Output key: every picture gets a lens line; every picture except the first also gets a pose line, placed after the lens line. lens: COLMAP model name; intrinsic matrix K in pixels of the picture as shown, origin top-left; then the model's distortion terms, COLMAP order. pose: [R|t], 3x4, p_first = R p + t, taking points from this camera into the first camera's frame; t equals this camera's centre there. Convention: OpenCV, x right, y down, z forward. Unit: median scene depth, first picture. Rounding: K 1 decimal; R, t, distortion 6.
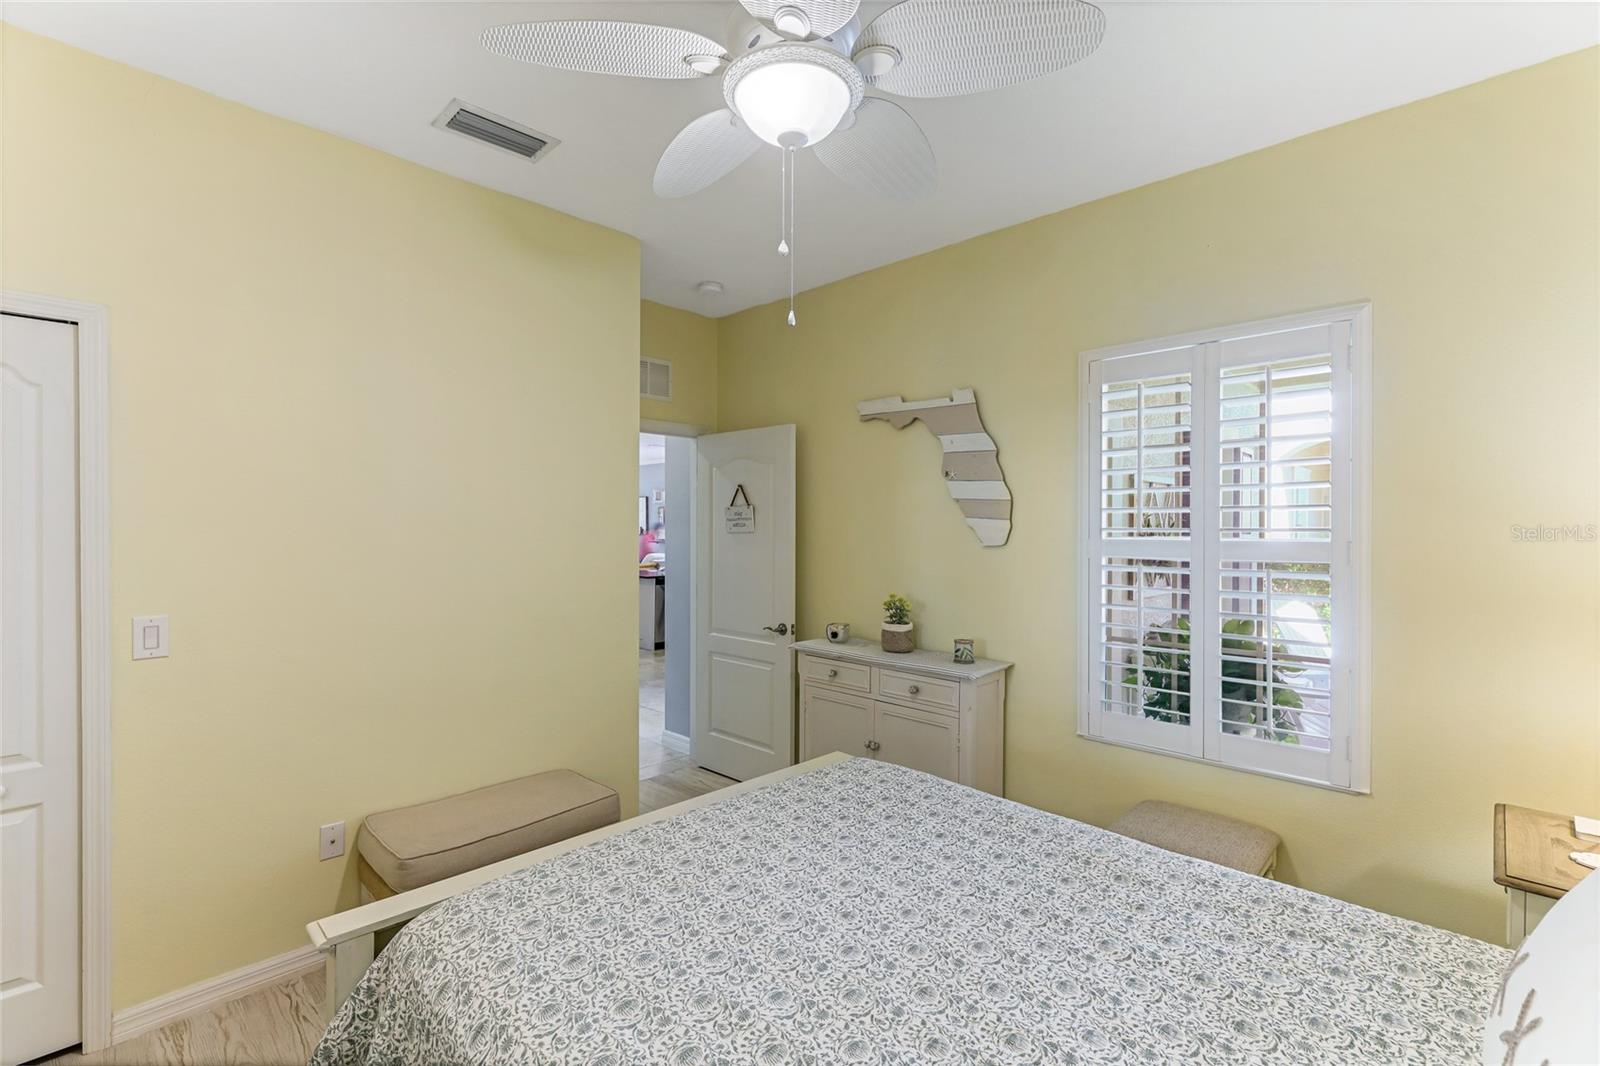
lens RADIAL K [[734.8, 0, 800.0], [0, 734.8, 533.0], [0, 0, 1]] dist [0.022809, -0.000043]
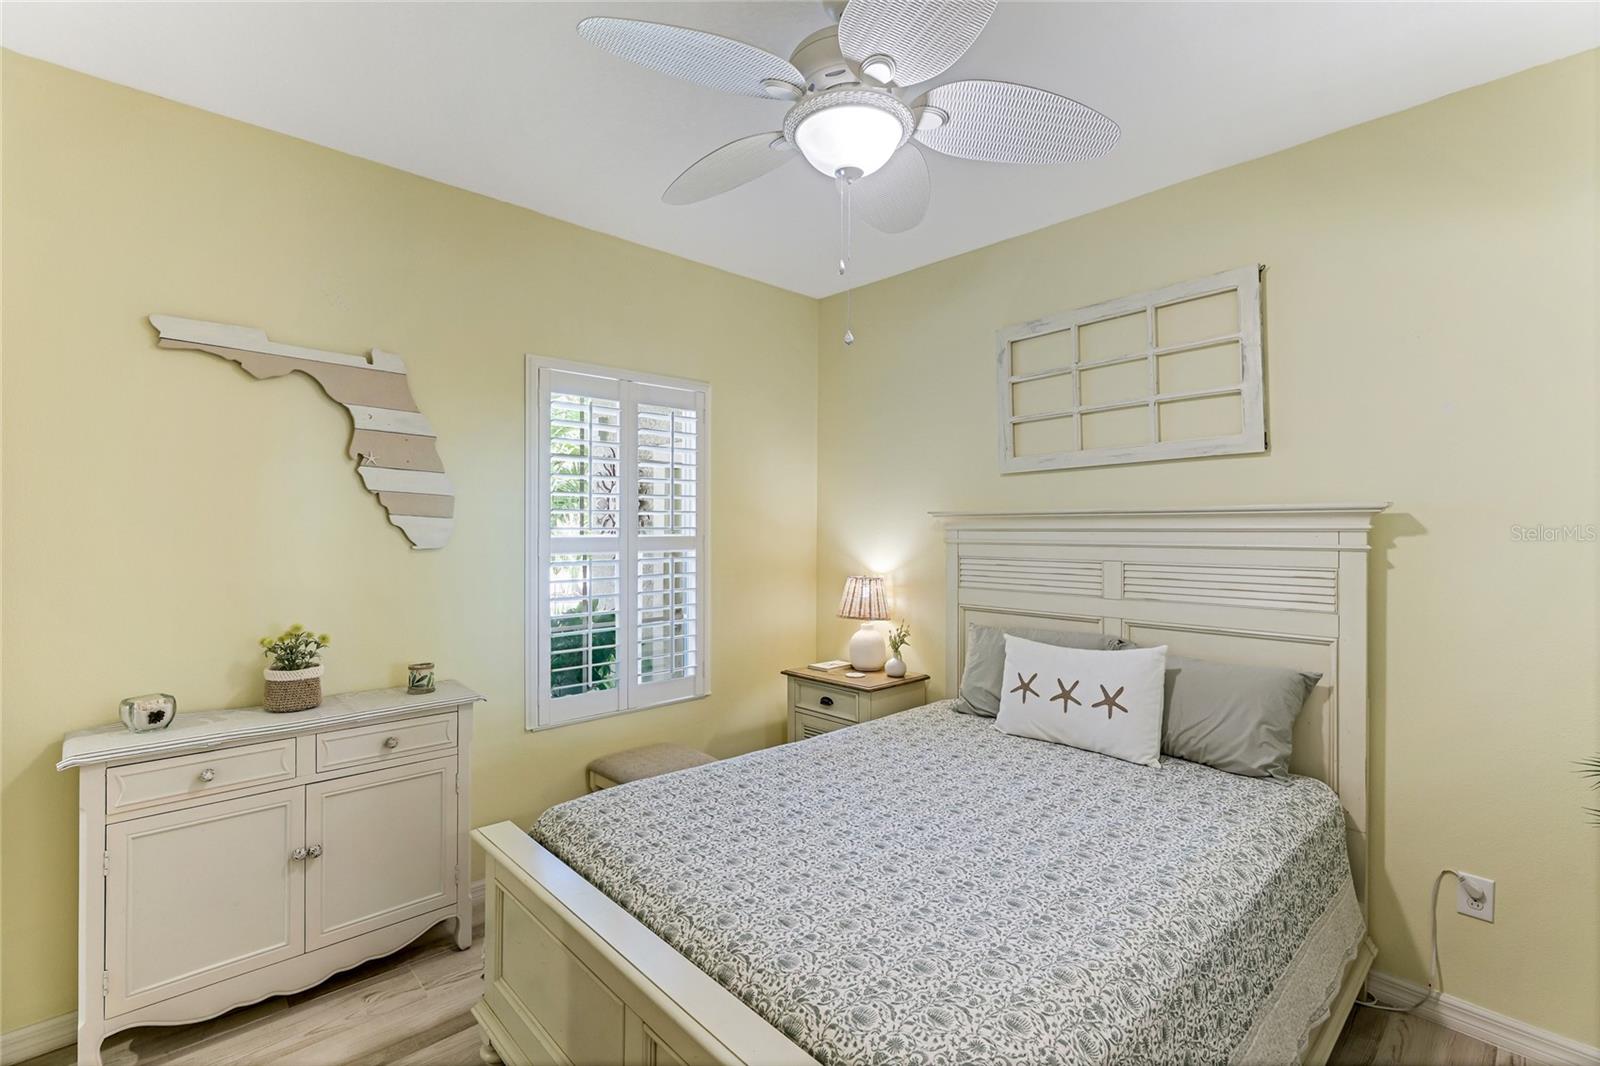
lens RADIAL K [[745.9, 0, 792.4], [0, 745.9, 523.2], [0, 0, 1]] dist [-0.000682, -0.000386]
pose [[0.027018, 0.000173, 0.999635, -0.687229], [0.006186, 0.999981, -0.000340, -0.010166], [-0.999616, 0.006193, 0.027016, 0.654720]]
